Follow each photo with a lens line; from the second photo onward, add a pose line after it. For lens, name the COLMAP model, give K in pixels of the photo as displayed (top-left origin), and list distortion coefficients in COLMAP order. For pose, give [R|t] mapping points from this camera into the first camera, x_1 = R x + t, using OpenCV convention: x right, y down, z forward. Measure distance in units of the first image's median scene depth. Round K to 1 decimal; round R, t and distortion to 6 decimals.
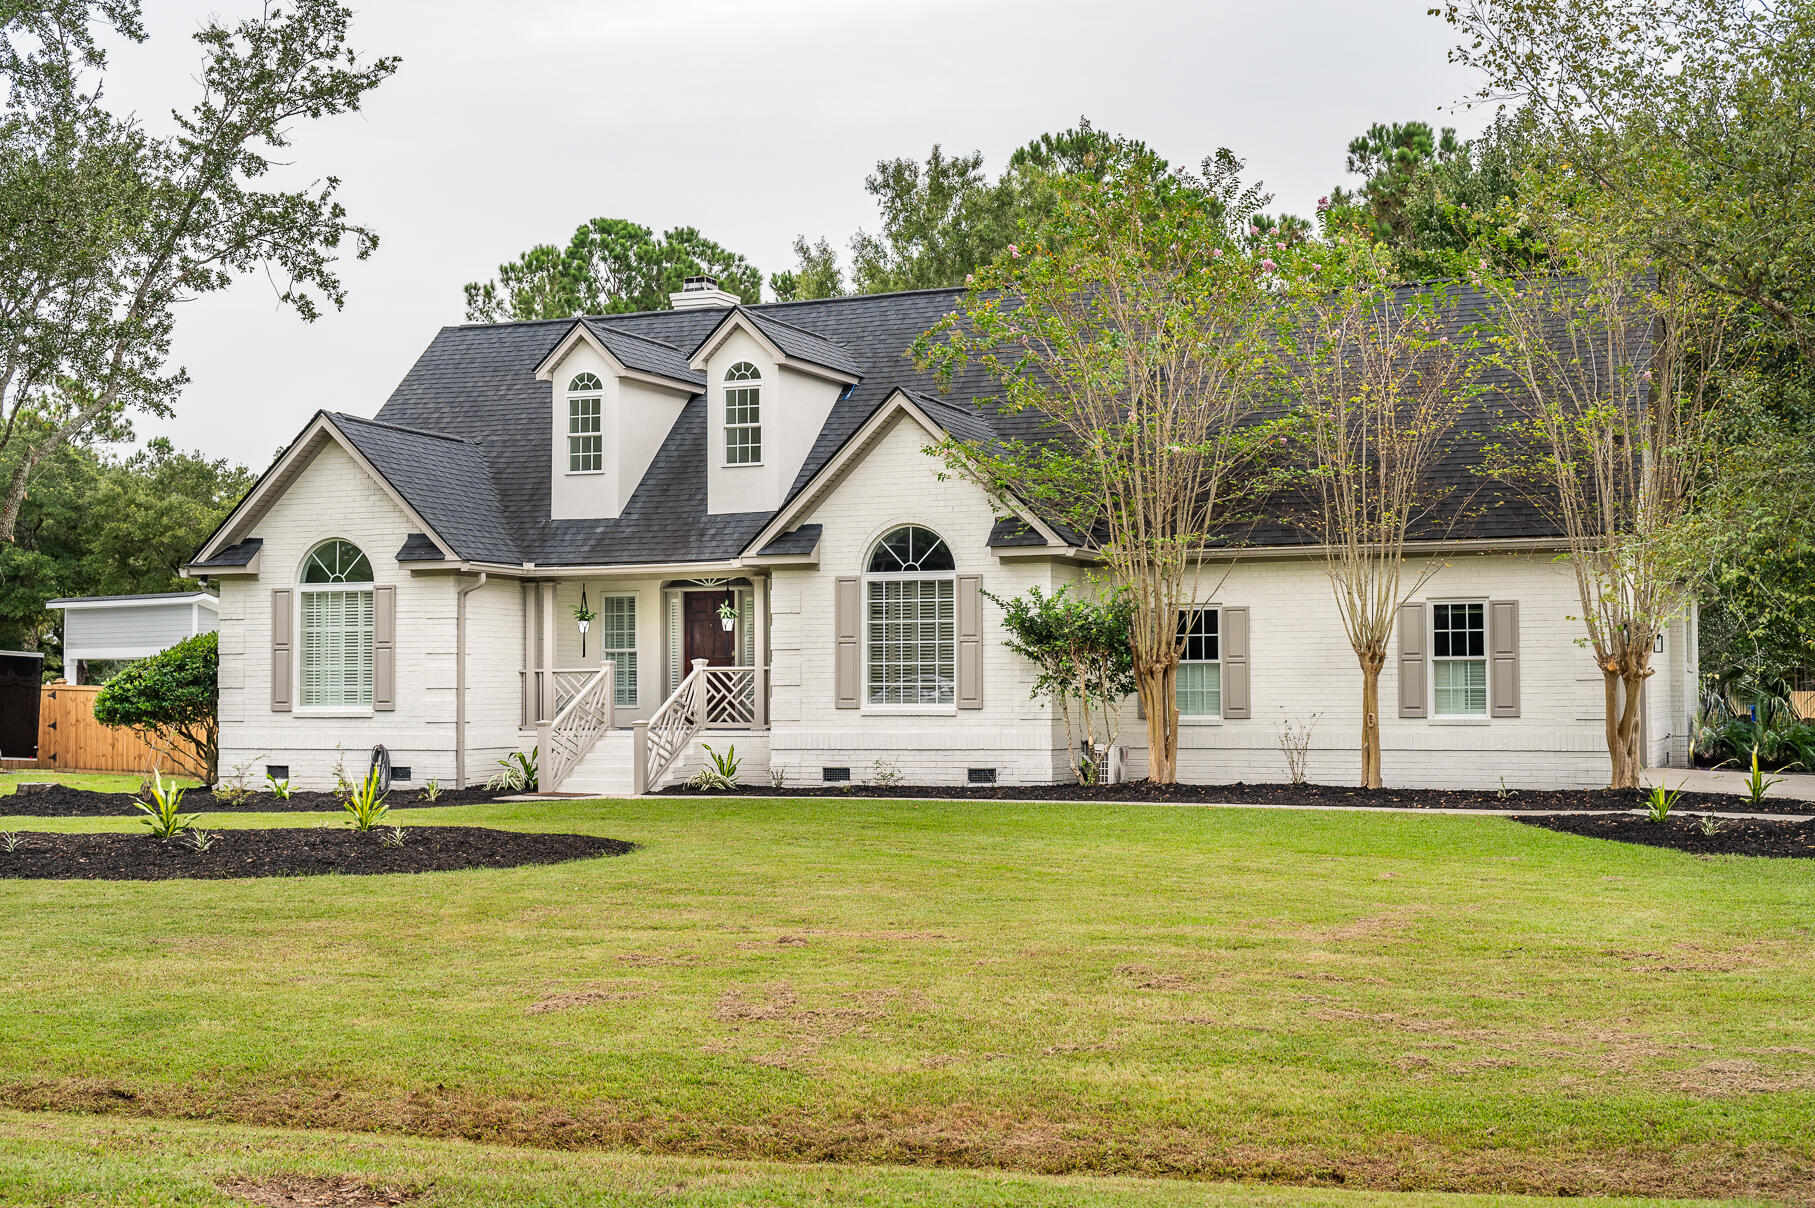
lens RADIAL K [[2296.2, 0, 911.7], [0, 2296.2, 594.8], [0, 0, 1]] dist [0.011780, 0.000000]
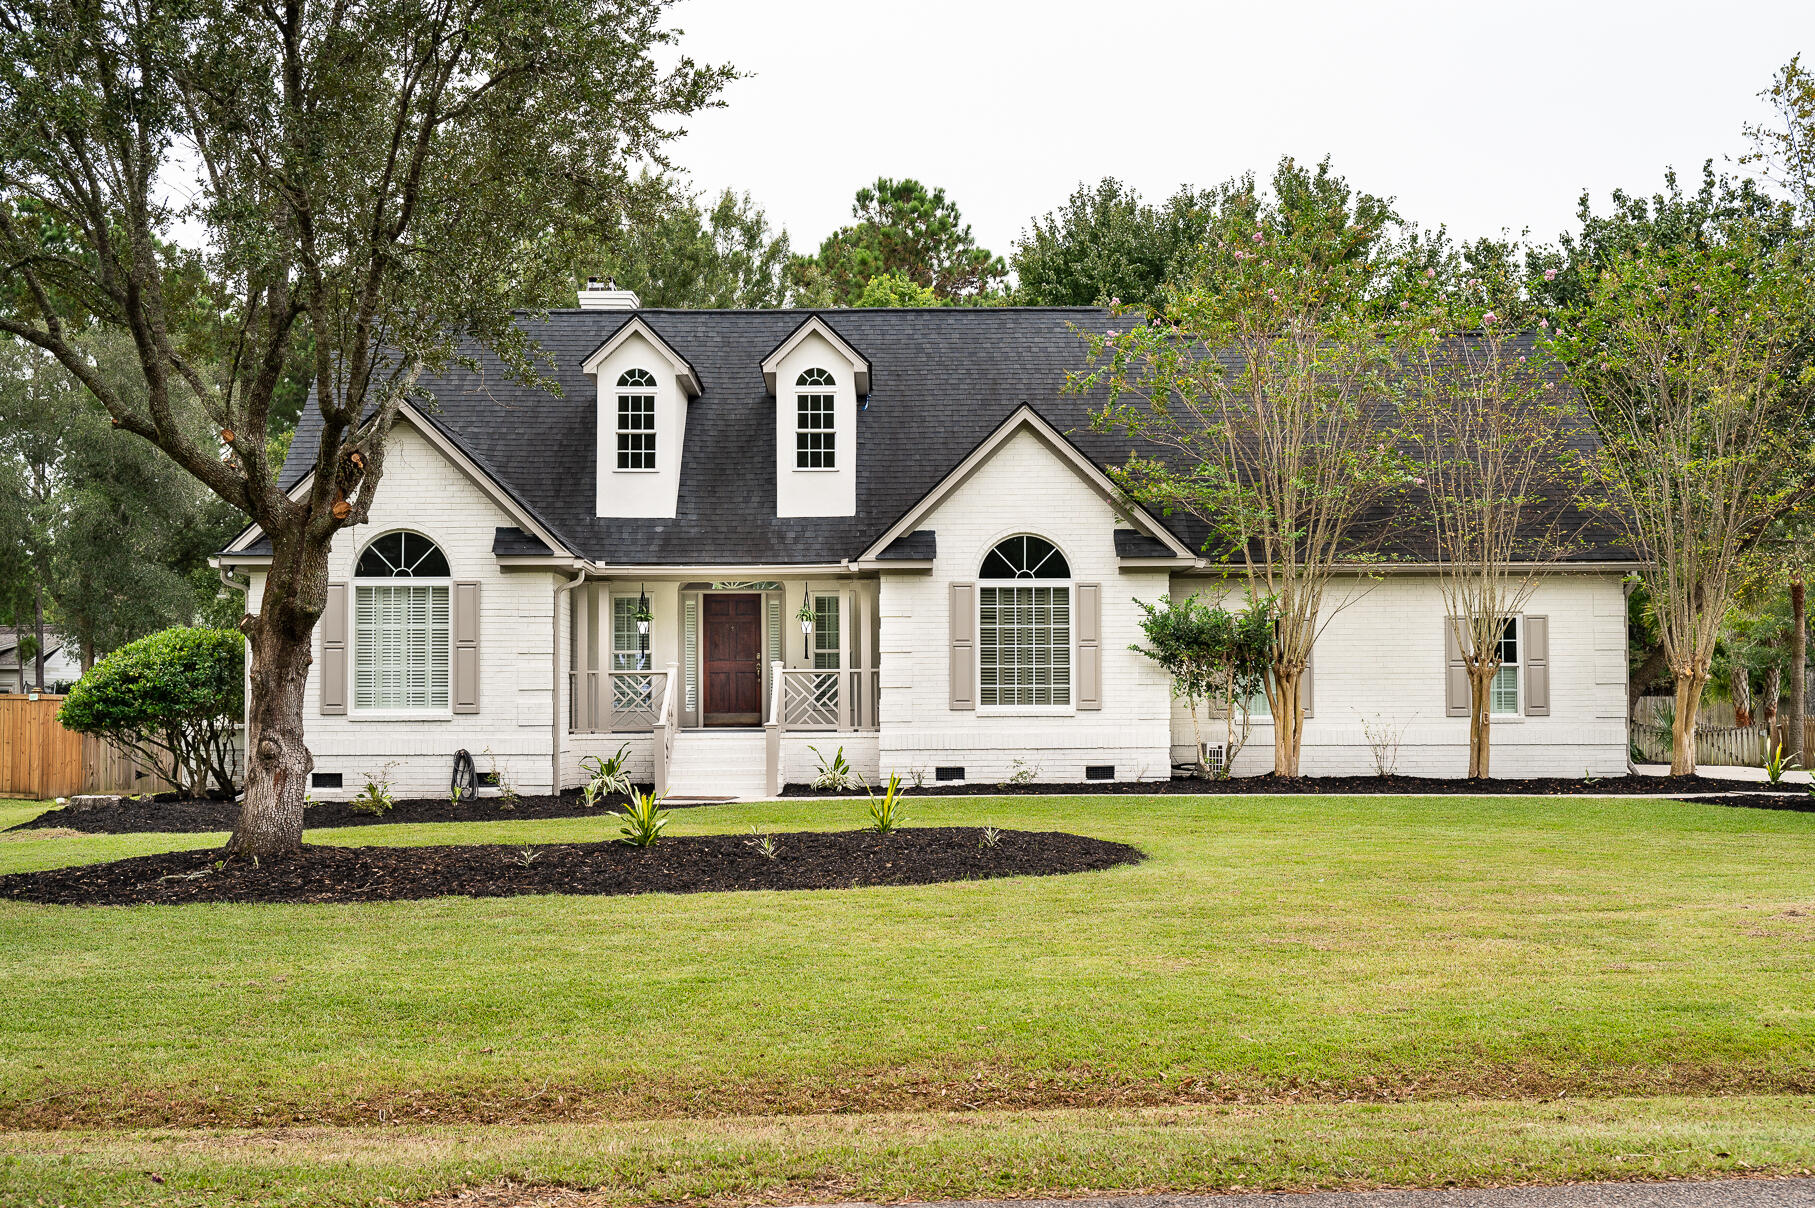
lens RADIAL K [[2162.7, 0, 901.1], [0, 2162.7, 616.5], [0, 0, 1]] dist [0.021629, 0.000000]
pose [[0.918795, 0.015106, 0.394445, -0.429177], [-0.016493, 0.999864, 0.000126, 0.007647], [-0.394390, -0.006622, 0.918919, 0.113452]]
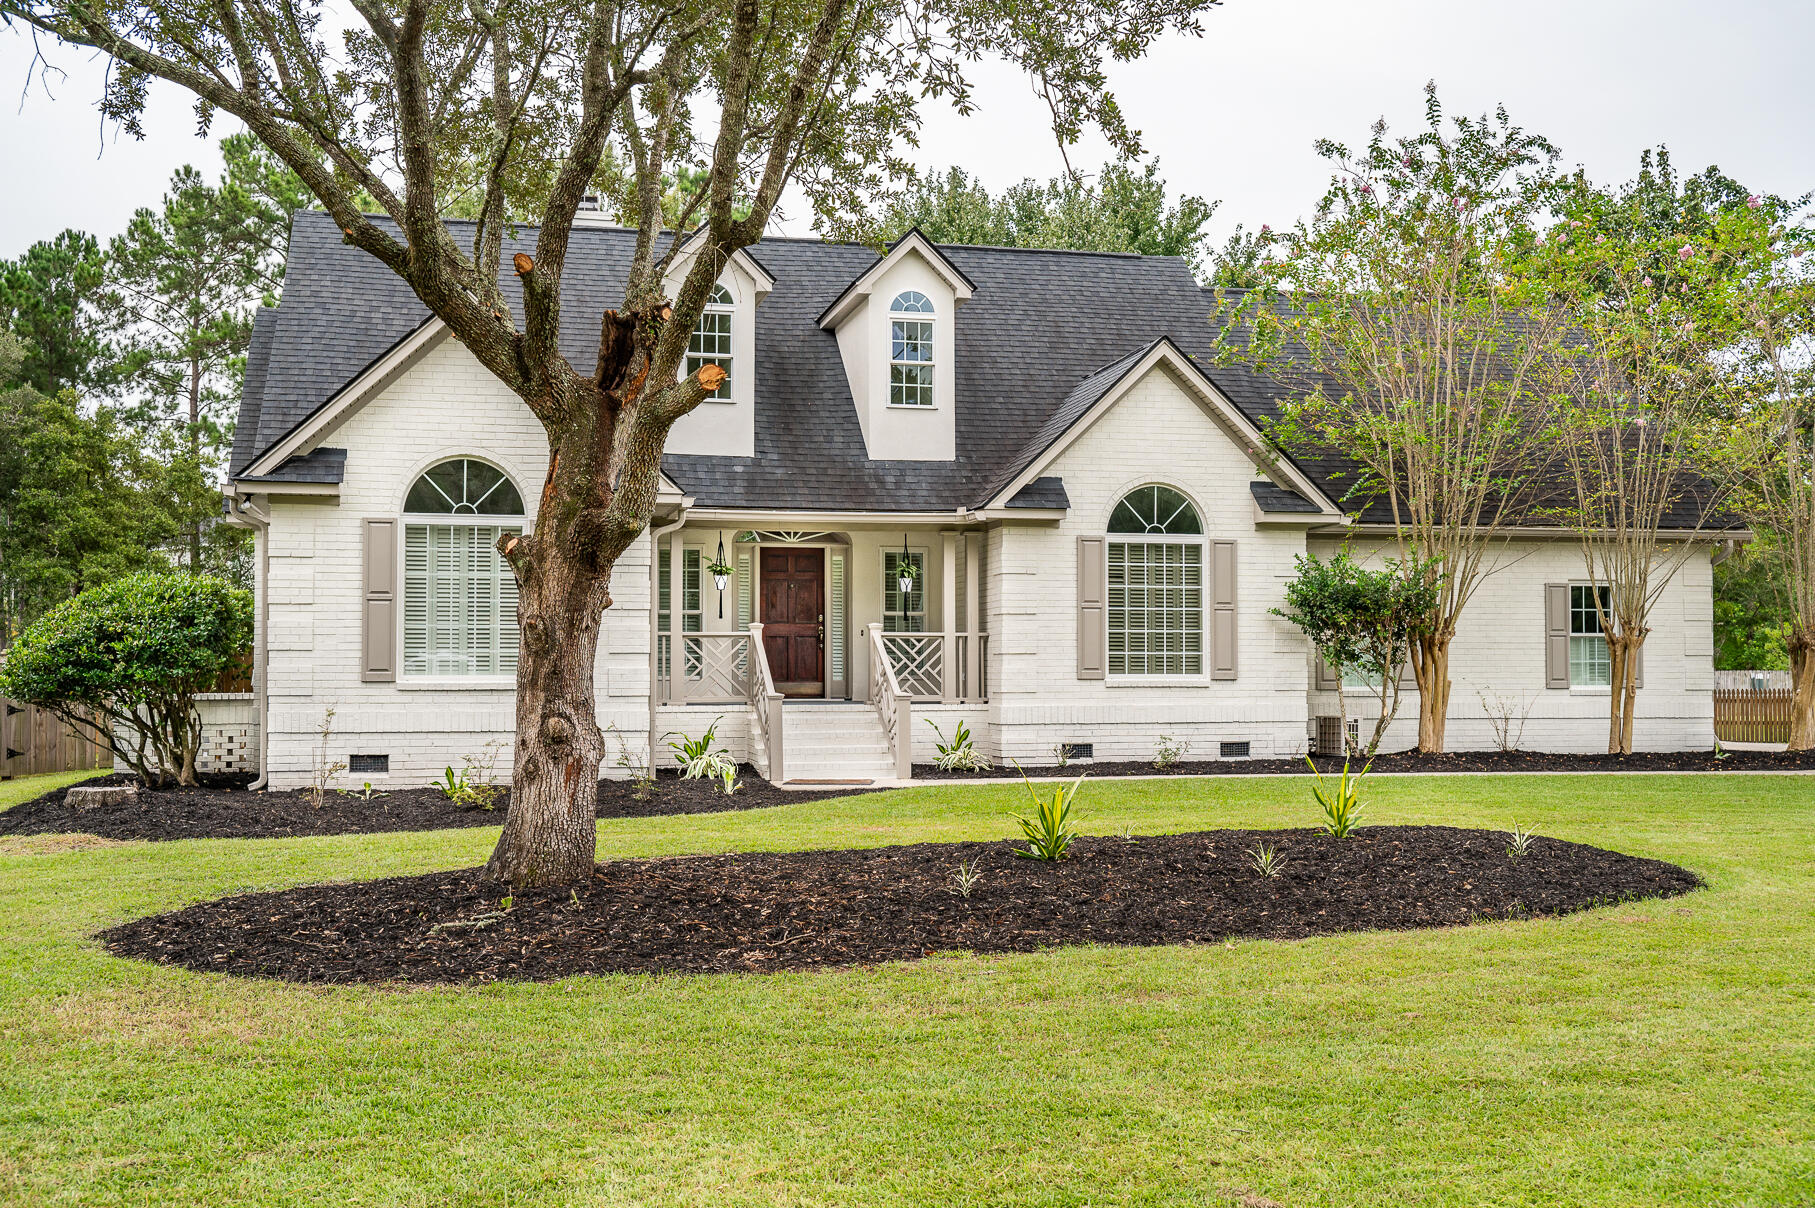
lens RADIAL K [[1847.0, 0, 911.8], [0, 1847.0, 610.7], [0, 0, 1]] dist [0.021034, 0.000000]
pose [[0.814155, 0.023845, 0.580158, -0.506714], [-0.028426, 0.999595, -0.001193, 0.024413], [-0.579952, -0.015520, 0.814503, 0.428991]]
